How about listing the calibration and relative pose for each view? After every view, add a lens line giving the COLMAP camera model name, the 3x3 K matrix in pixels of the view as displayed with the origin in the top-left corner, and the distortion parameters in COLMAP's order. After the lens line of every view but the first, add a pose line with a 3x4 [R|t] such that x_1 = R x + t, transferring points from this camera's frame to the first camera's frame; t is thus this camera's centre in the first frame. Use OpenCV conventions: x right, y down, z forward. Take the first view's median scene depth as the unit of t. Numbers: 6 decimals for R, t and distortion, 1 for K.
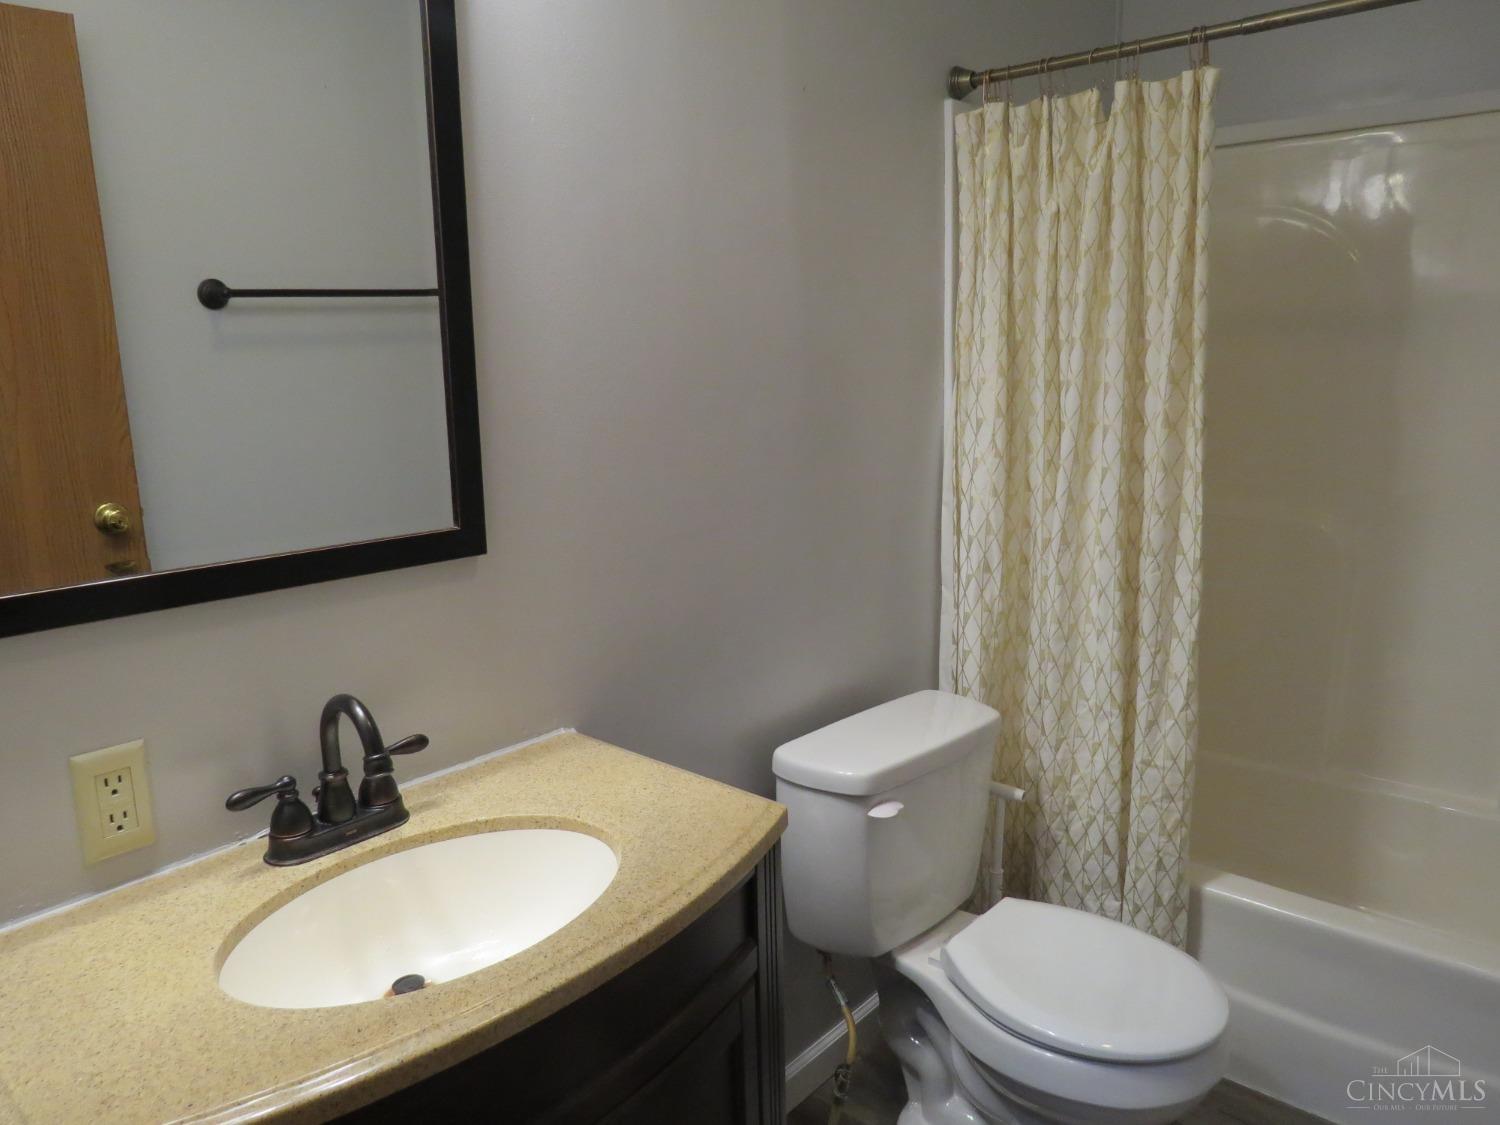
lens RADIAL K [[1076.4, 0, 748.6], [0, 1076.4, 560.9], [0, 0, 1]] dist [-0.028191, 0.018325]
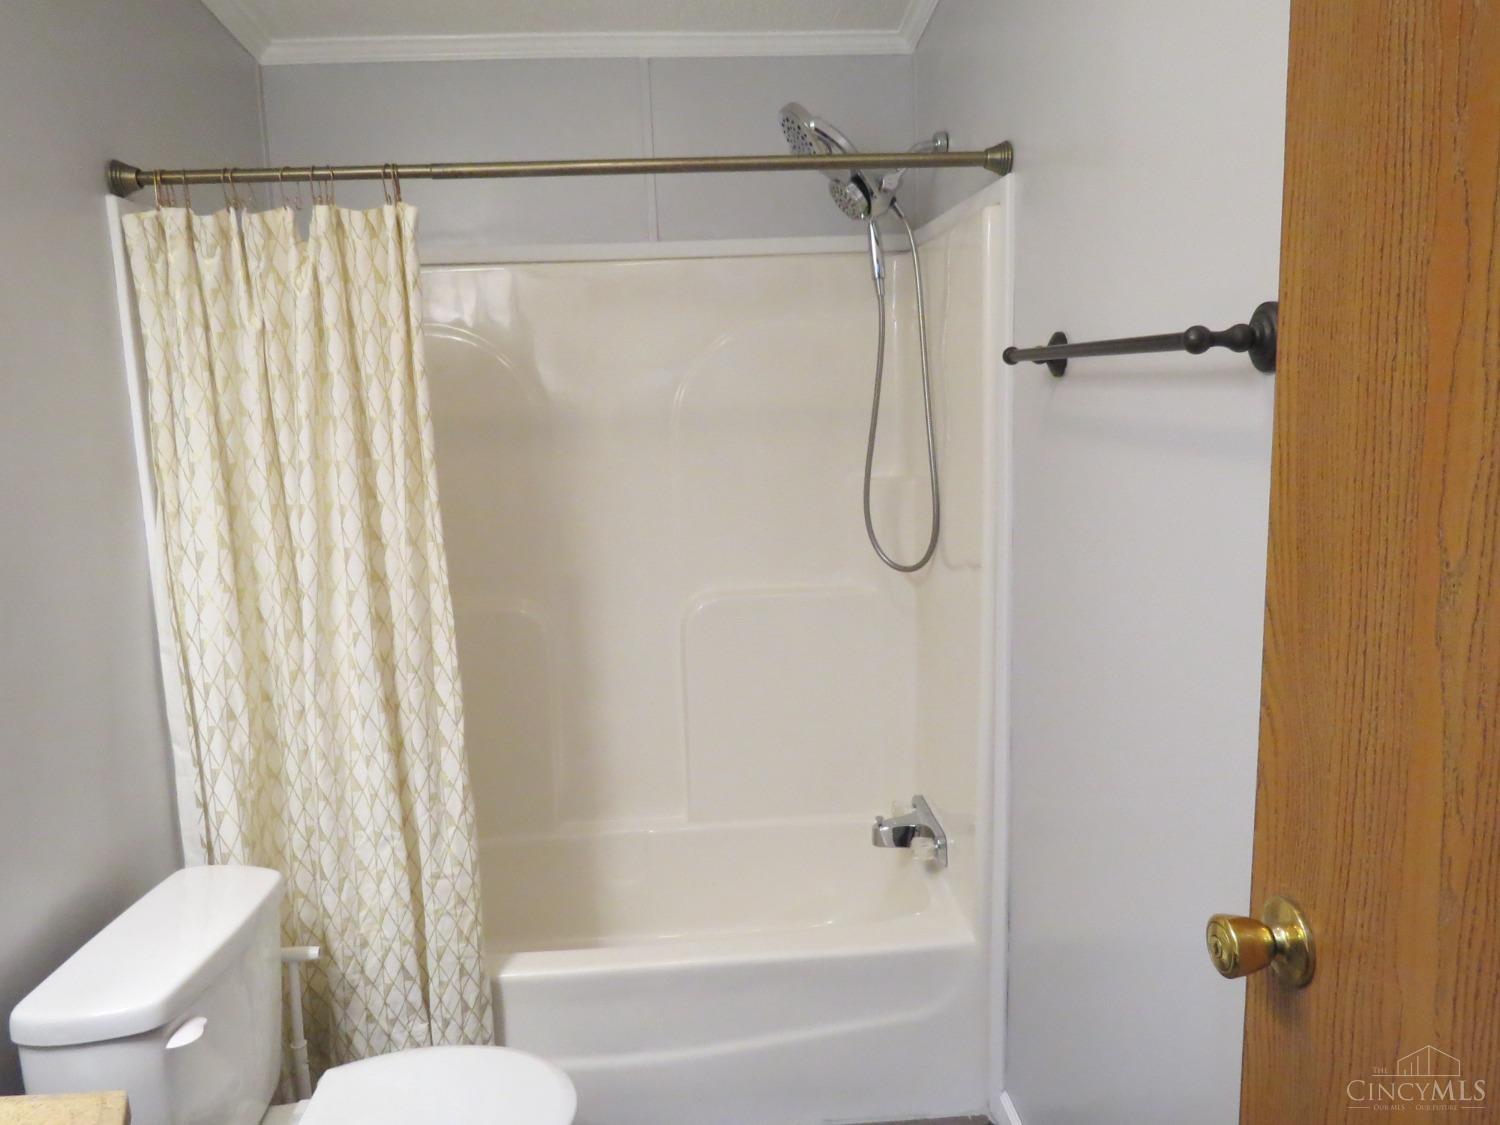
lens RADIAL K [[1072.7, 0, 753.3], [0, 1072.7, 559.8], [0, 0, 1]] dist [-0.022318, 0.006307]
pose [[0.693006, -0.106271, 0.713057, -0.103294], [0.157390, 0.987520, -0.005788, -0.050449], [-0.703542, 0.116239, 0.701083, 0.056920]]
